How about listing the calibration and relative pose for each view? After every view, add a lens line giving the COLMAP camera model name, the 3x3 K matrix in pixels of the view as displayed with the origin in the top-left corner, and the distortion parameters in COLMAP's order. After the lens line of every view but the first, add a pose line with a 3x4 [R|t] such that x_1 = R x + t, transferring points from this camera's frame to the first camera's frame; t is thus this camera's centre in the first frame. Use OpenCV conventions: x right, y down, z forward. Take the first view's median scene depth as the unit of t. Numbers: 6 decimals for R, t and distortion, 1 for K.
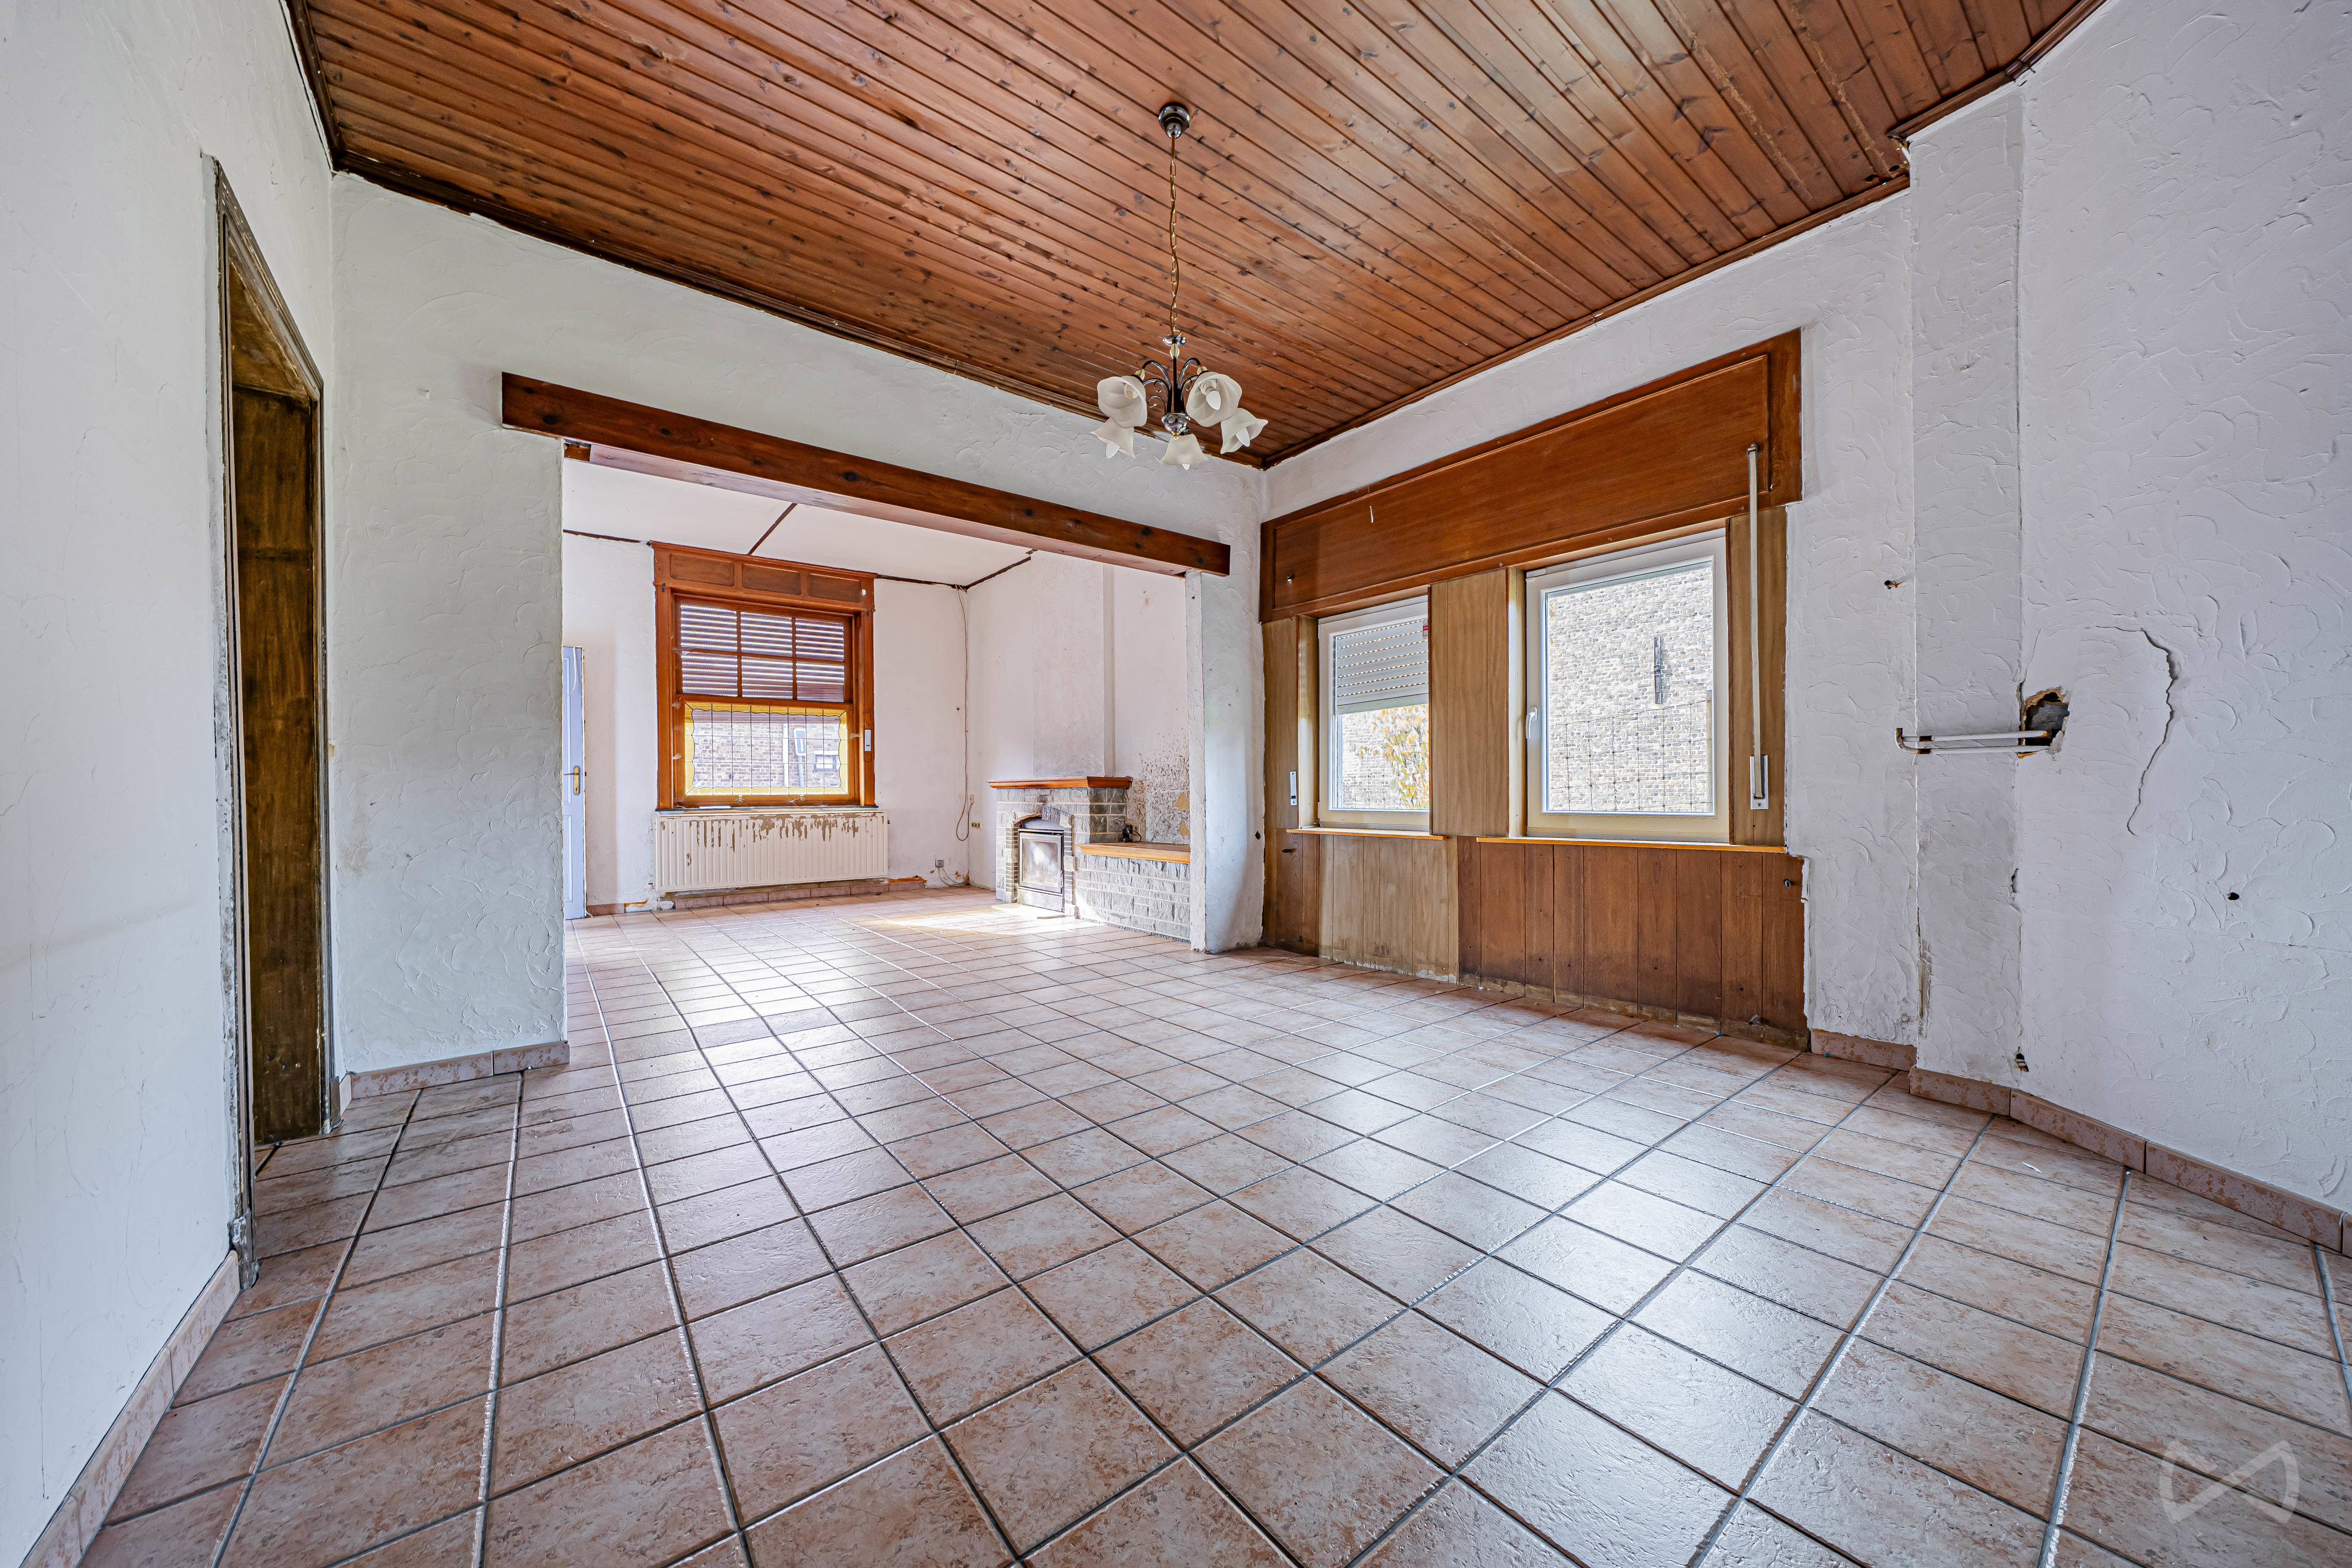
lens RADIAL K [[808.5, 0, 1171.8], [0, 808.5, 792.2], [0, 0, 1]] dist [-0.000237, -0.000079]
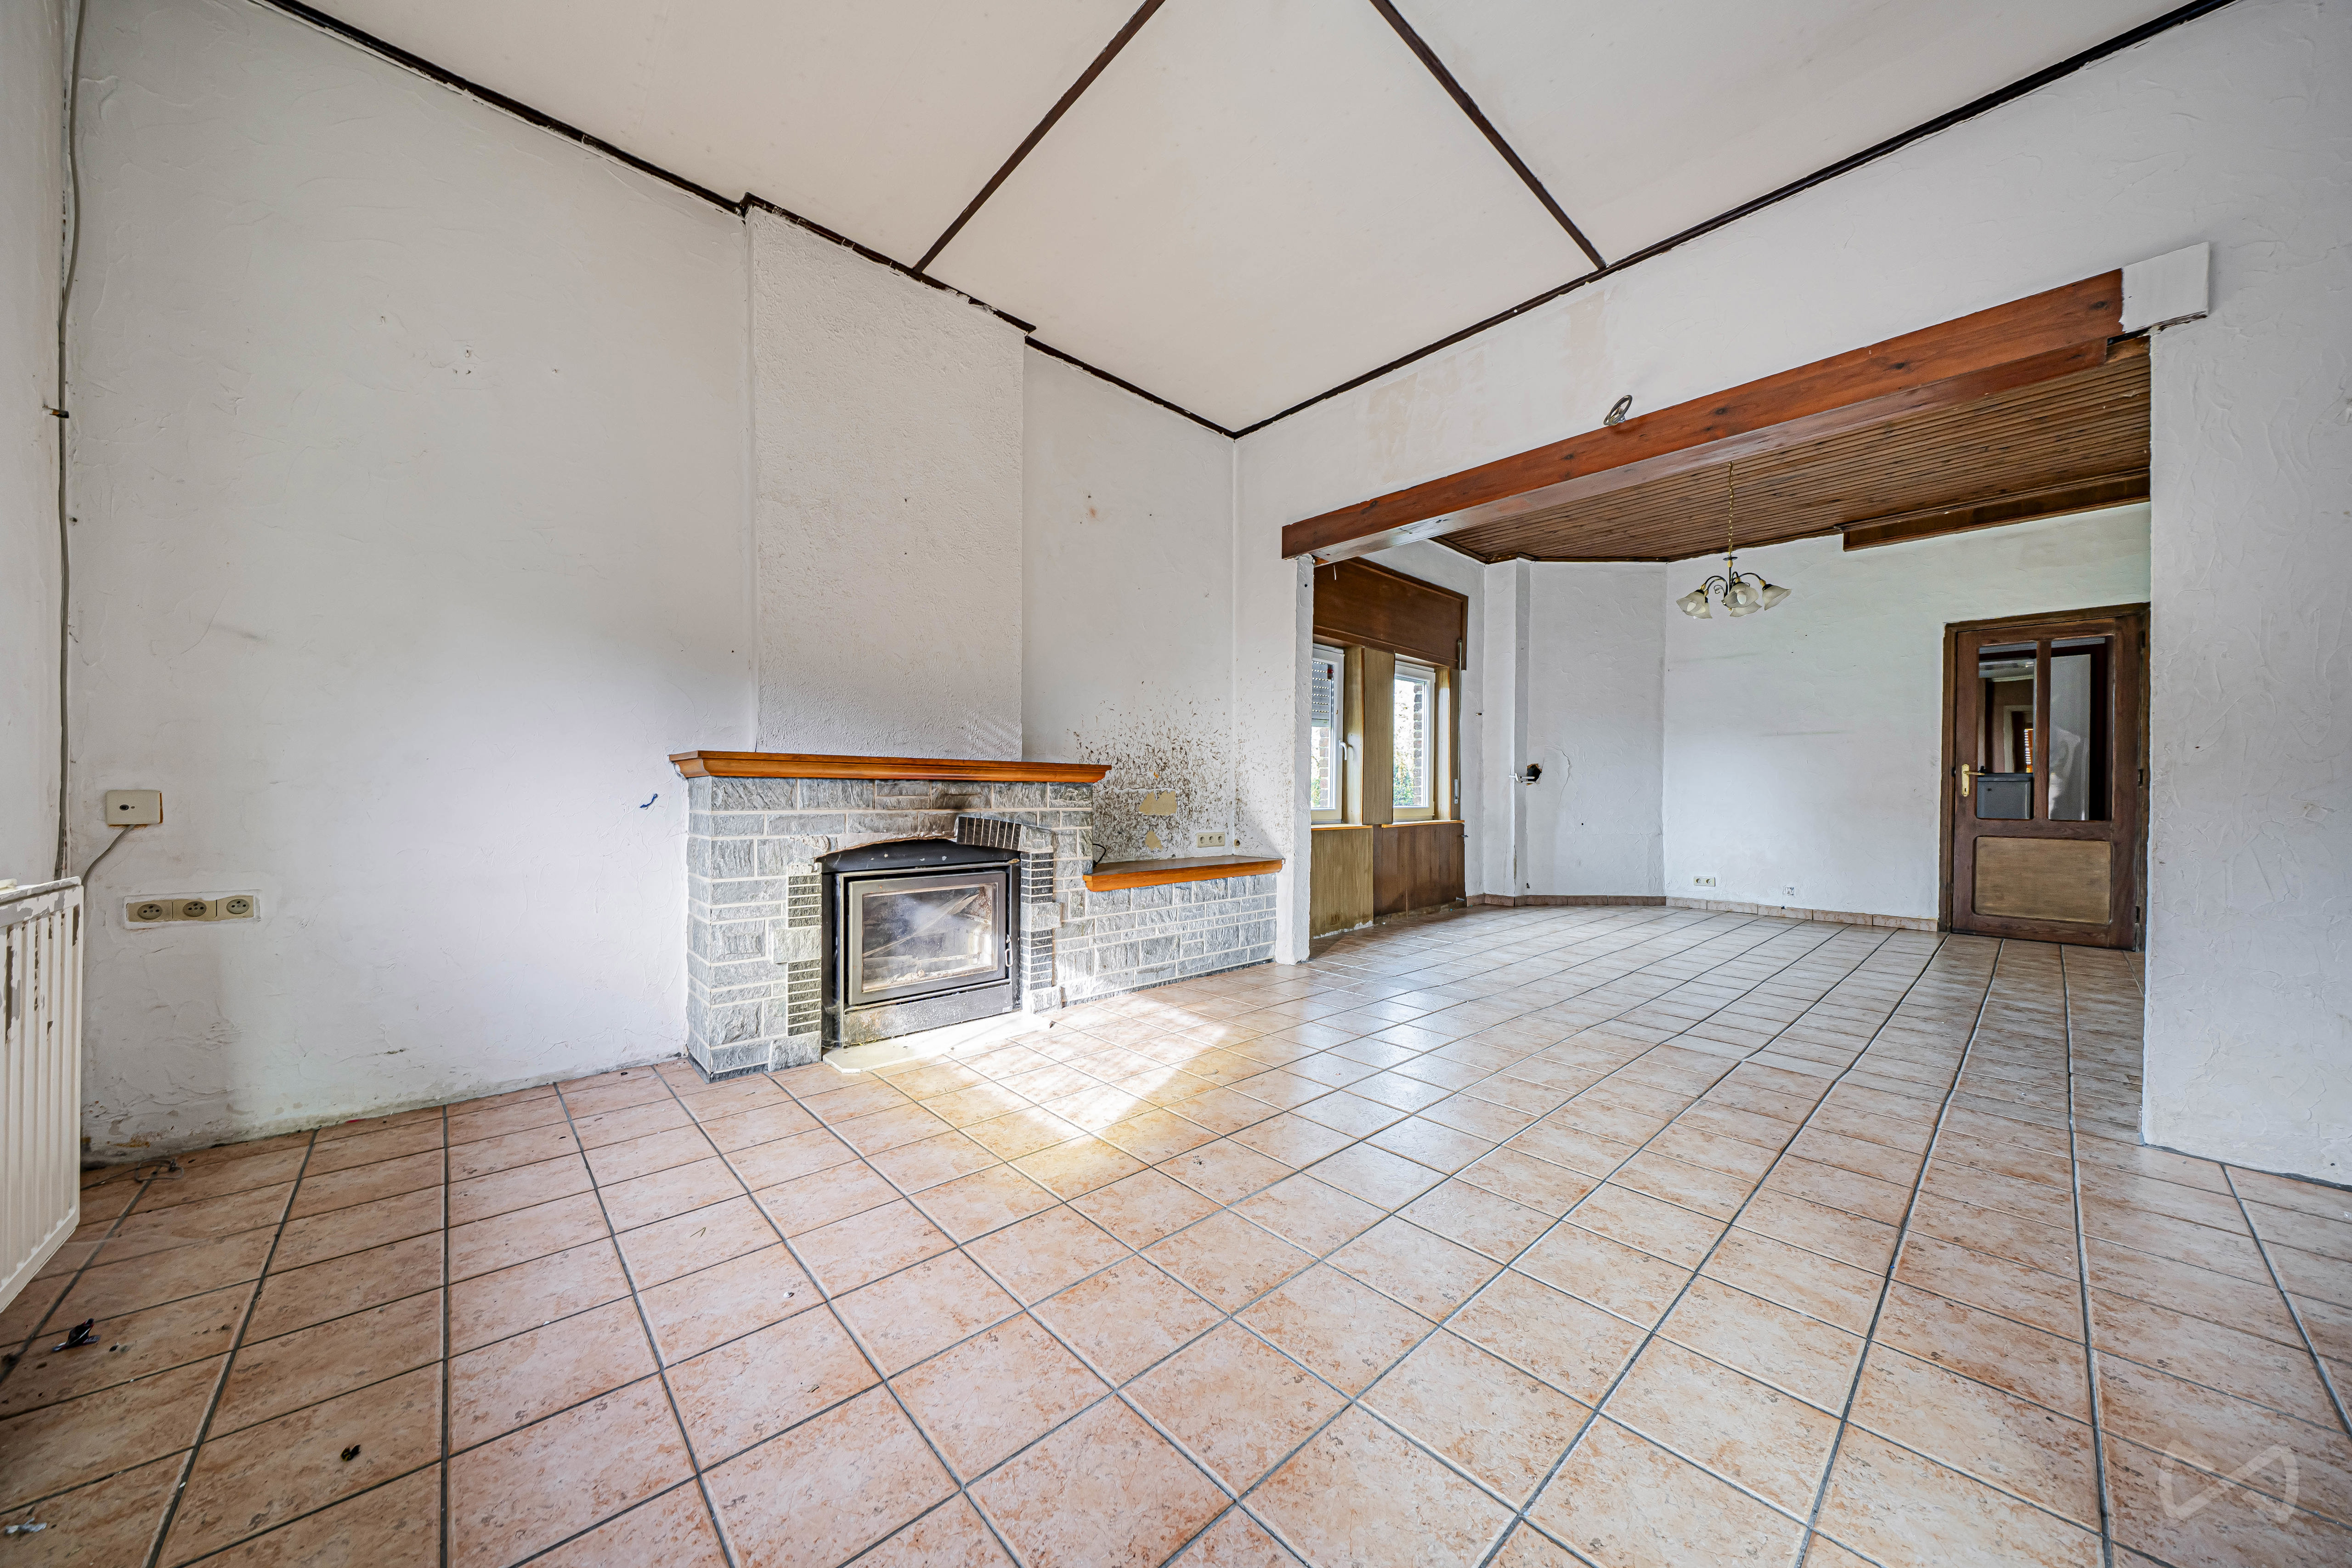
lens RADIAL K [[808.5, 0, 1175.6], [0, 808.5, 792.8], [0, 0, 1]] dist [-0.000237, -0.000079]
pose [[-0.081821, 0.017276, 0.996497, -1.032388], [0.004173, 0.999847, -0.016992, 0.019232], [-0.996638, 0.002768, -0.081881, 1.422519]]
